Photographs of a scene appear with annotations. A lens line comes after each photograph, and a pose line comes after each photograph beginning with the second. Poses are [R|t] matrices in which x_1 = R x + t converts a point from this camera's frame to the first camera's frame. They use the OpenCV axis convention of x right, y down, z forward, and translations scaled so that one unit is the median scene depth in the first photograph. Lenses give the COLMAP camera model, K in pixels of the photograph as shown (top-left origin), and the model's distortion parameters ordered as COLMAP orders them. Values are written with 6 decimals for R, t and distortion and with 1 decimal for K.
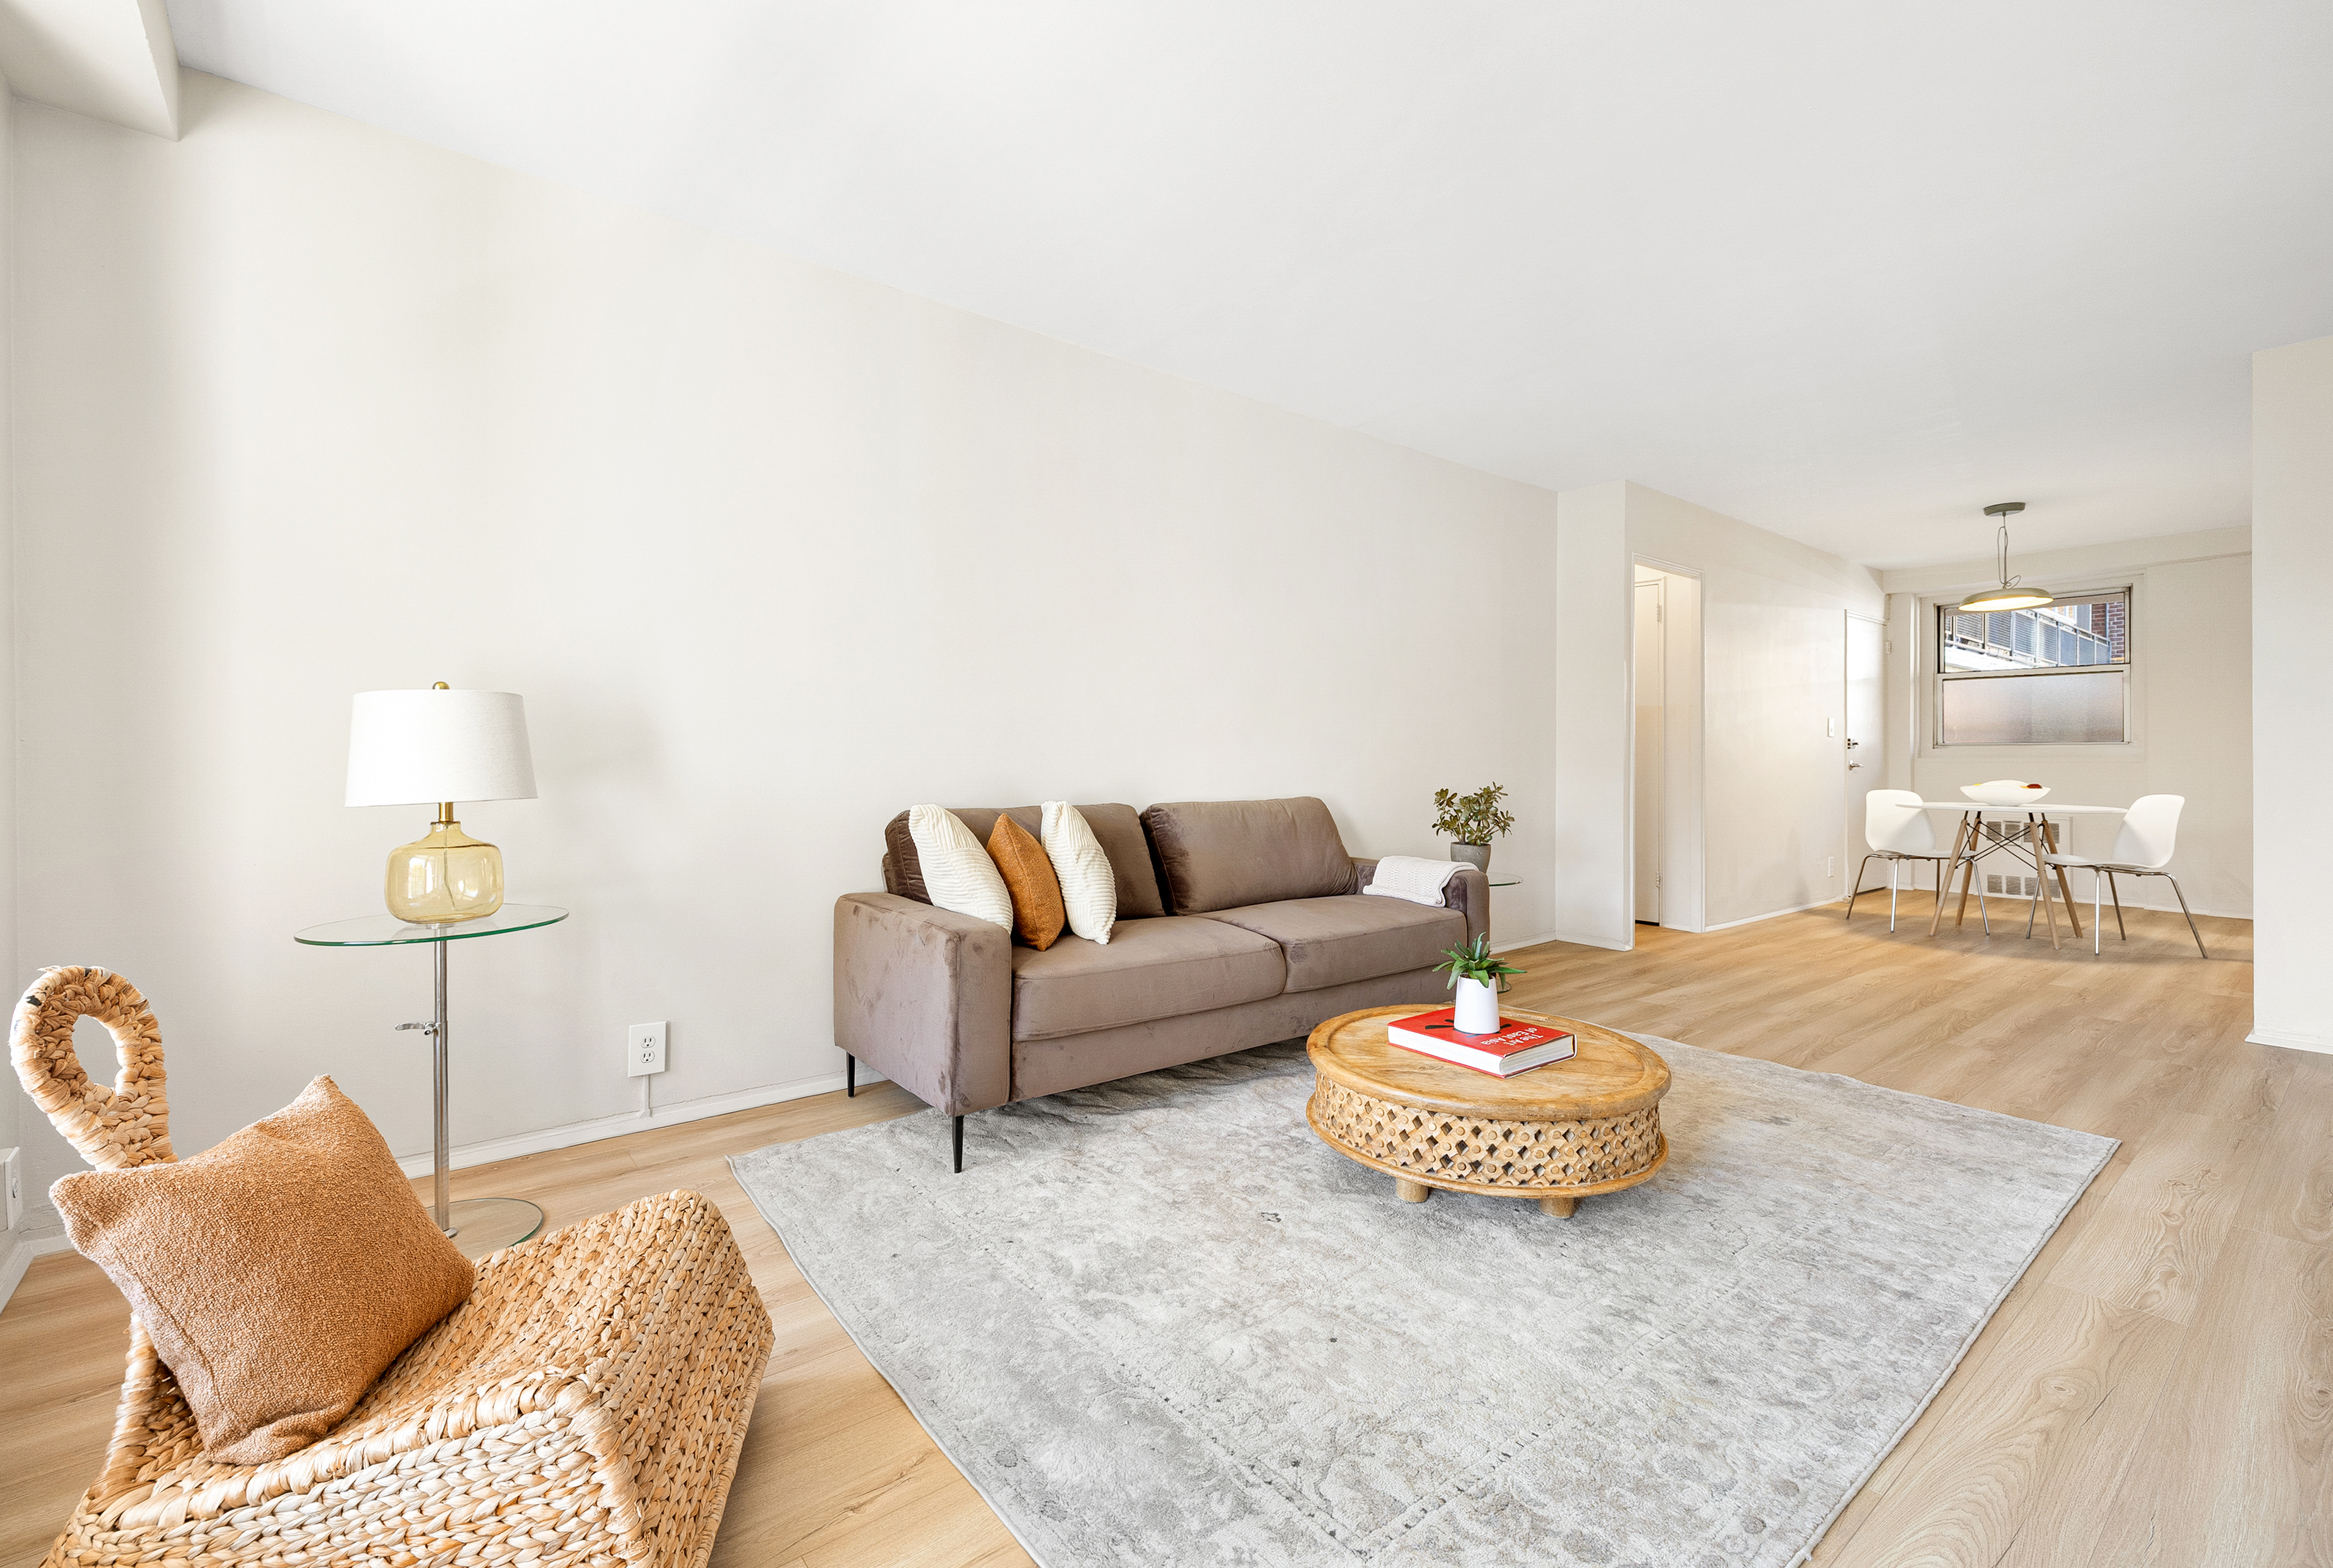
lens RADIAL K [[1021.6, 0, 1171.2], [0, 1021.6, 787.0], [0, 0, 1]] dist [0.000606, 0.000040]
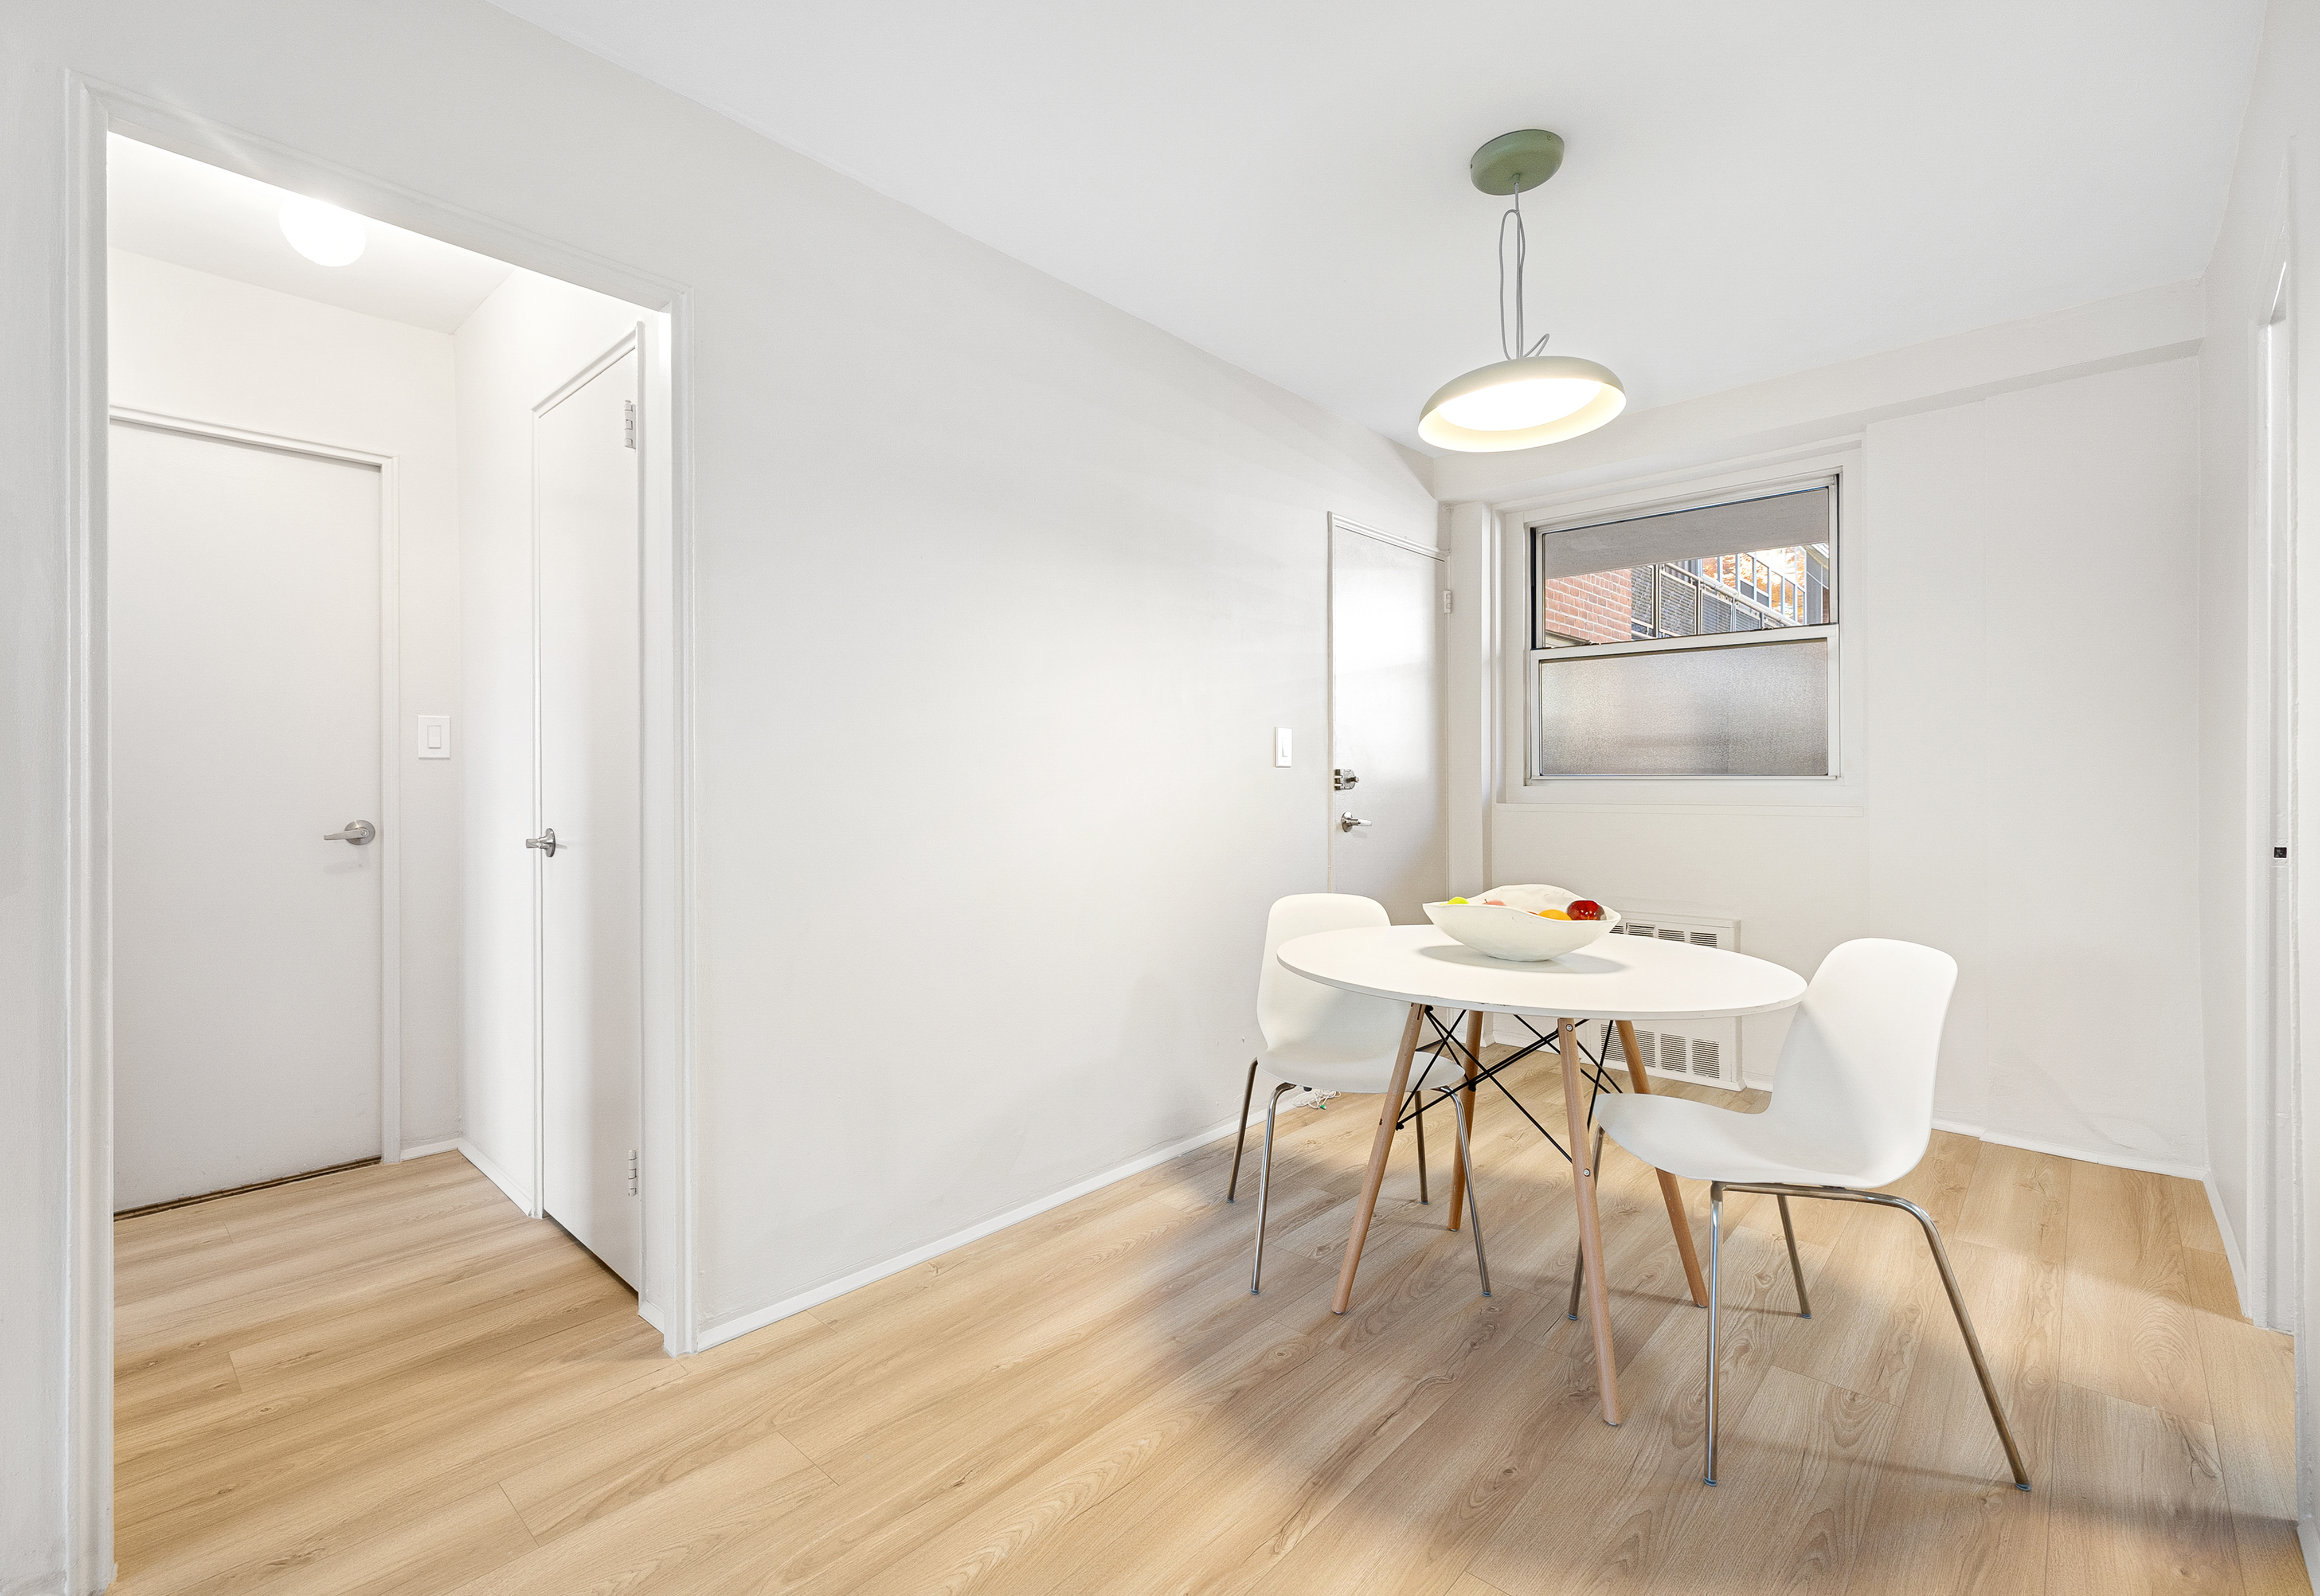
lens RADIAL K [[1004.5, 0, 1155.7], [0, 1004.5, 779.1], [0, 0, 1]] dist [-0.003206, -0.000095]
pose [[0.988651, -0.010974, 0.149828, 0.472706], [0.014038, 0.999713, -0.019413, -0.032653], [-0.149572, 0.021296, 0.988521, 0.499747]]
